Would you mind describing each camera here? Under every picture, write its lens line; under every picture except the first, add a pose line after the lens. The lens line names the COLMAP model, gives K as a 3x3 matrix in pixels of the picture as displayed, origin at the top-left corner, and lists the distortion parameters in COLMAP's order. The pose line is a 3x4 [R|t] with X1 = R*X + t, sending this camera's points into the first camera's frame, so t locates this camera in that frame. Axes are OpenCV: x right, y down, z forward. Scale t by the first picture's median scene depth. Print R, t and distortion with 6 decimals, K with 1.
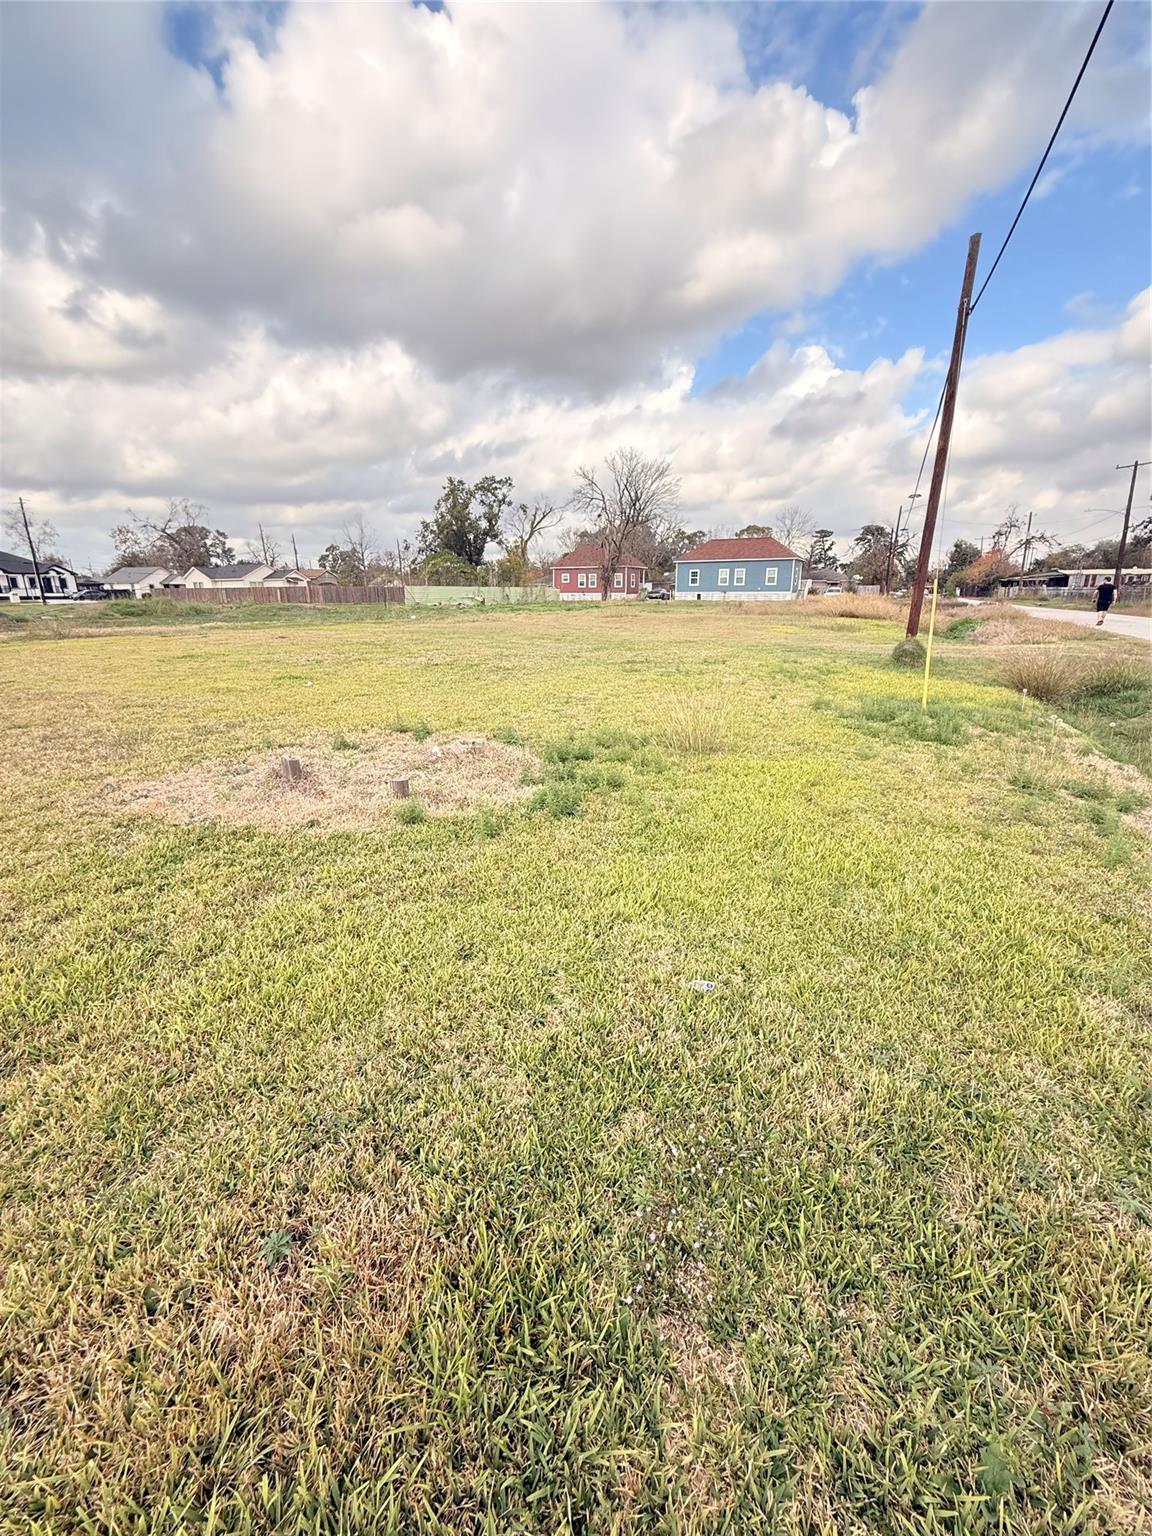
lens RADIAL K [[616.4, 0, 578.6], [0, 616.4, 767.9], [0, 0, 1]] dist [0.000371, 0.000395]
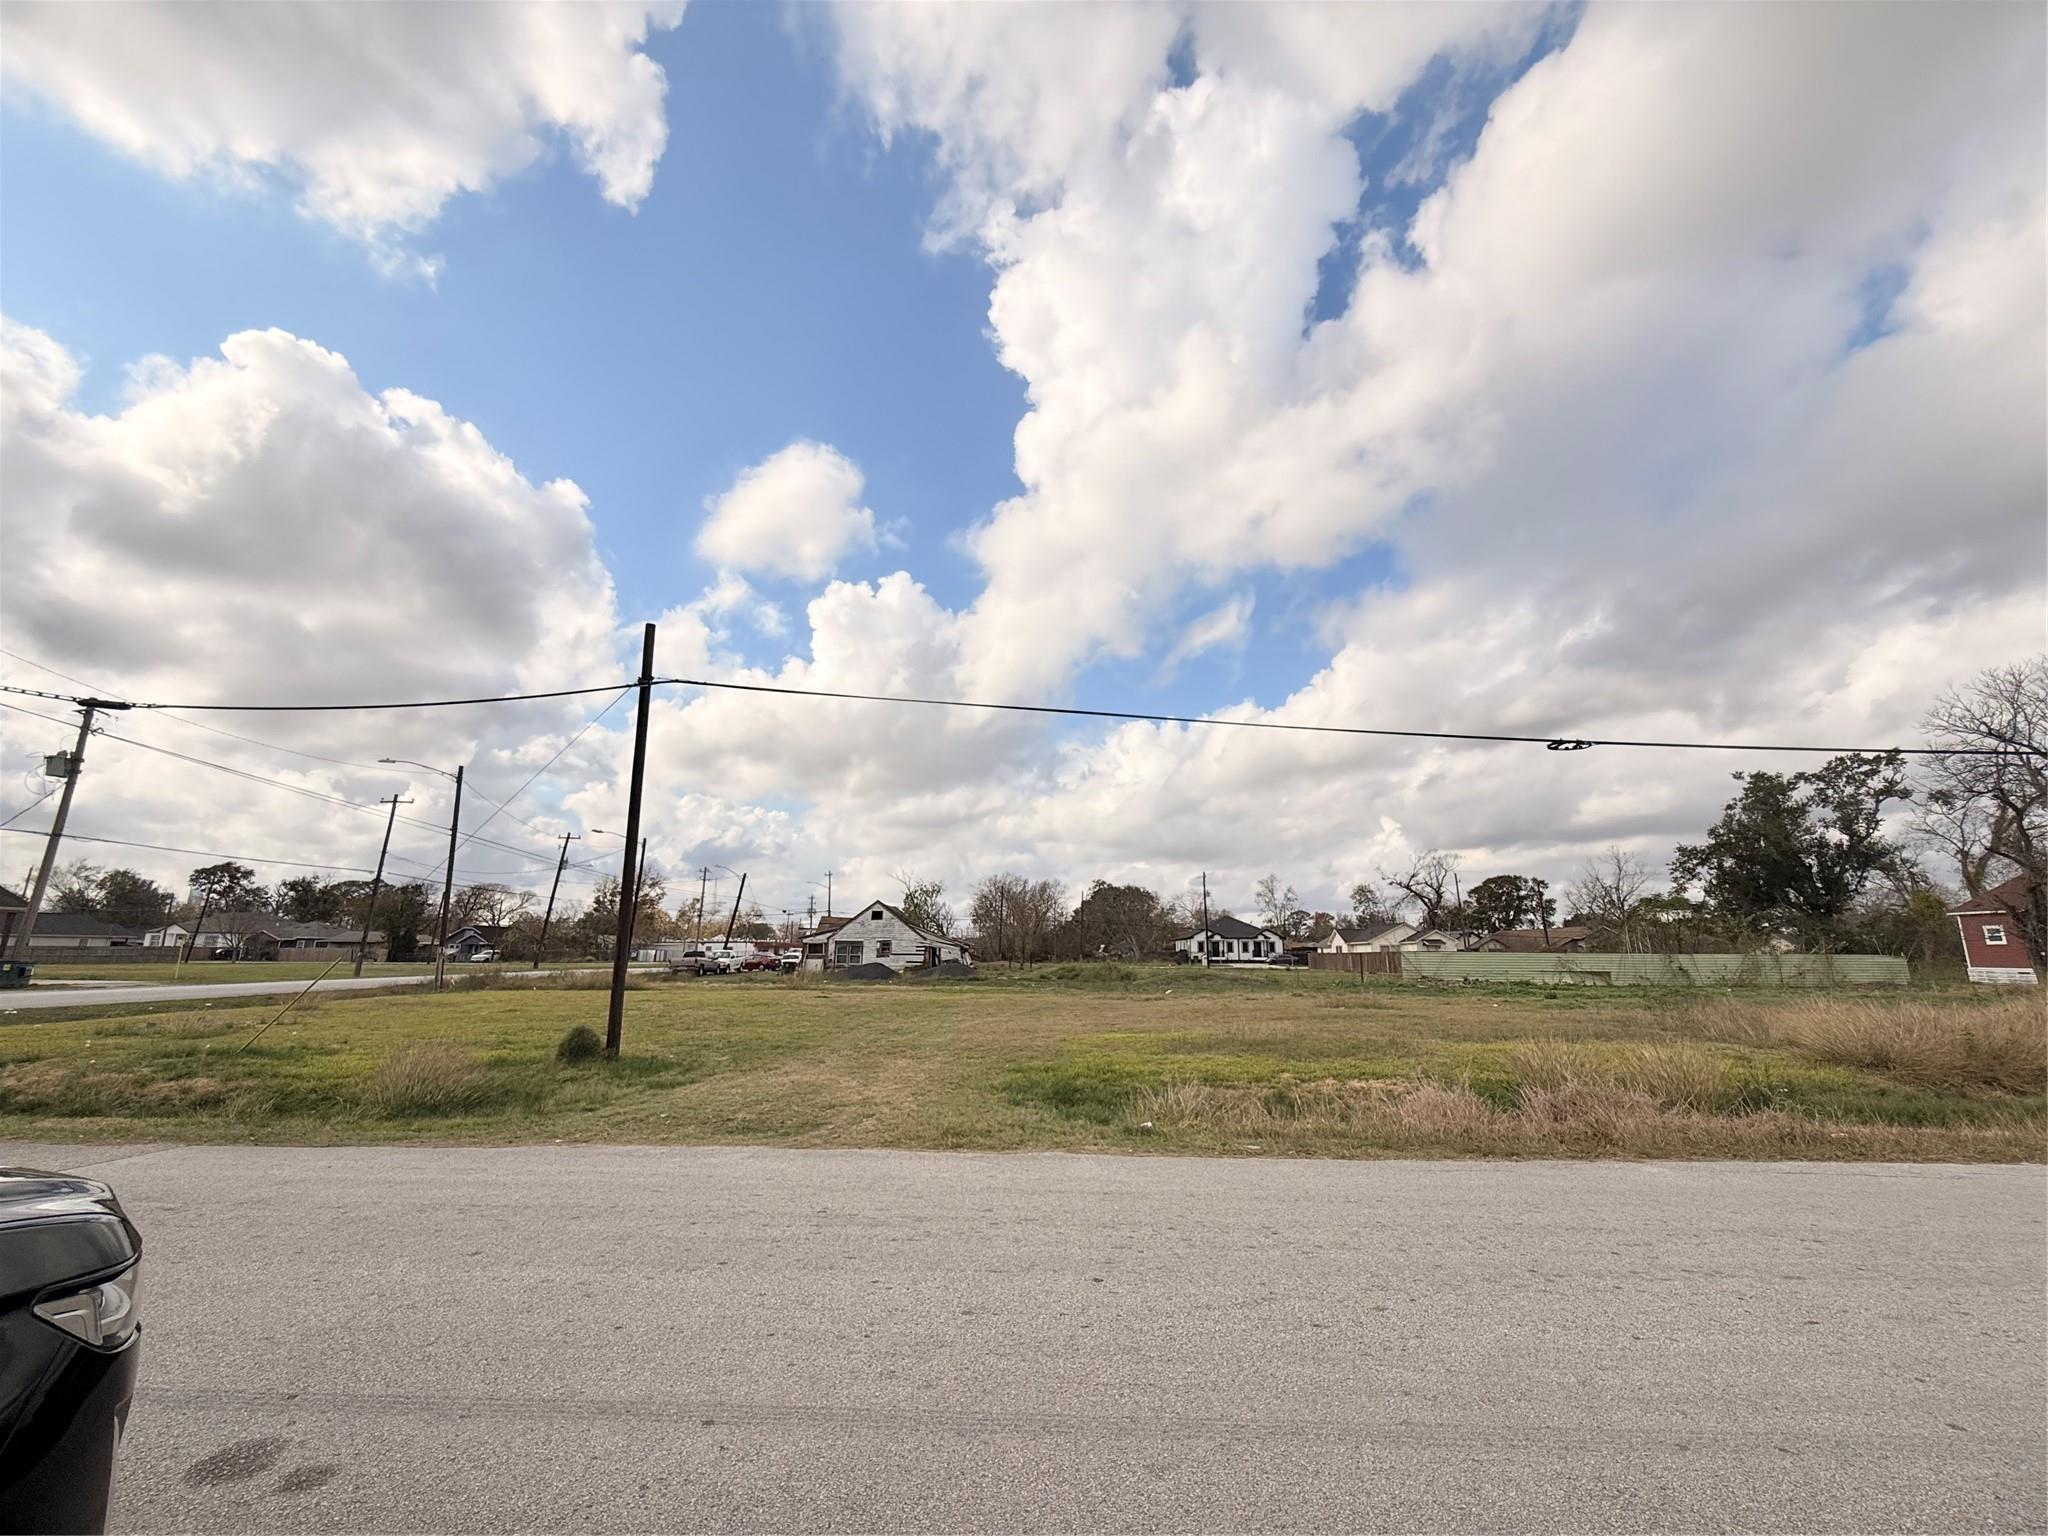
lens RADIAL K [[821.9, 0, 1032.1], [0, 821.9, 774.0], [0, 0, 1]] dist [0.000371, 0.000395]
pose [[0.399490, -0.190405, -0.896746, 2.184747], [-0.258629, 0.915050, -0.309508, -0.423308], [0.879499, 0.355570, 0.316309, 1.348936]]
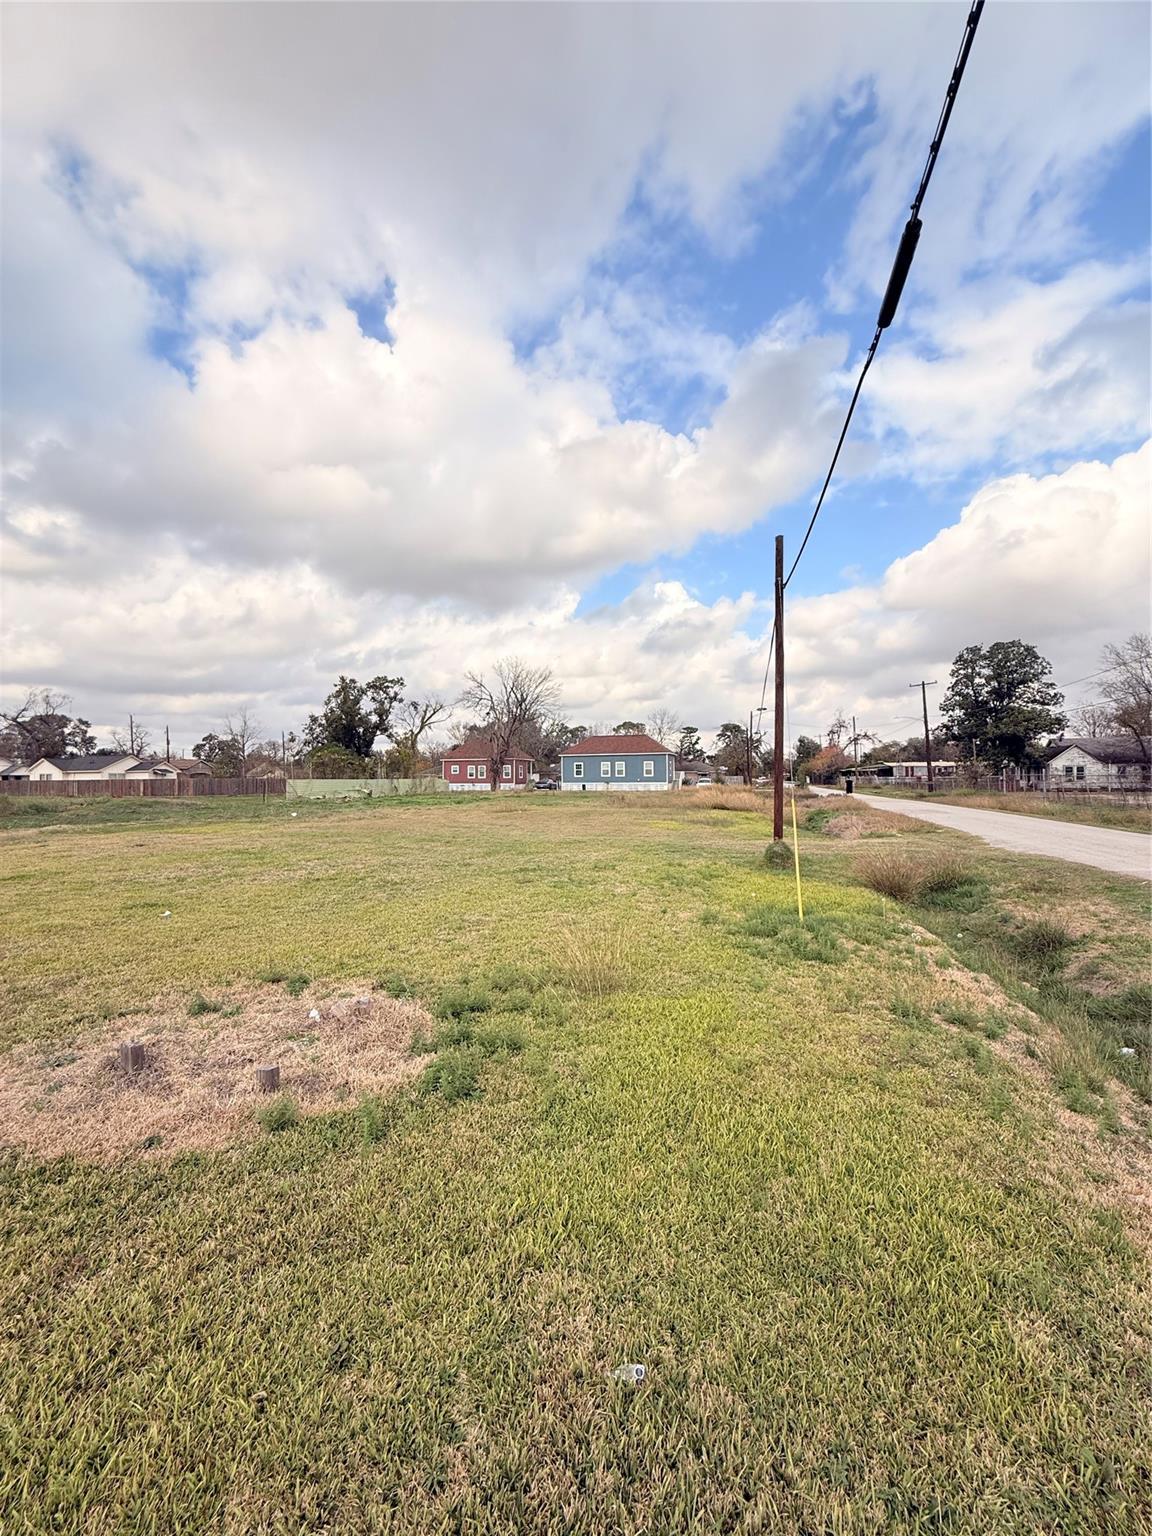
lens RADIAL K [[616.4, 0, 579.9], [0, 616.4, 763.3], [0, 0, 1]] dist [0.000371, 0.000395]
pose [[0.983793, 0.001931, 0.179298, -0.005555], [0.051704, 0.954415, -0.293970, -0.046306], [-0.171693, 0.298476, 0.938847, -0.011261]]
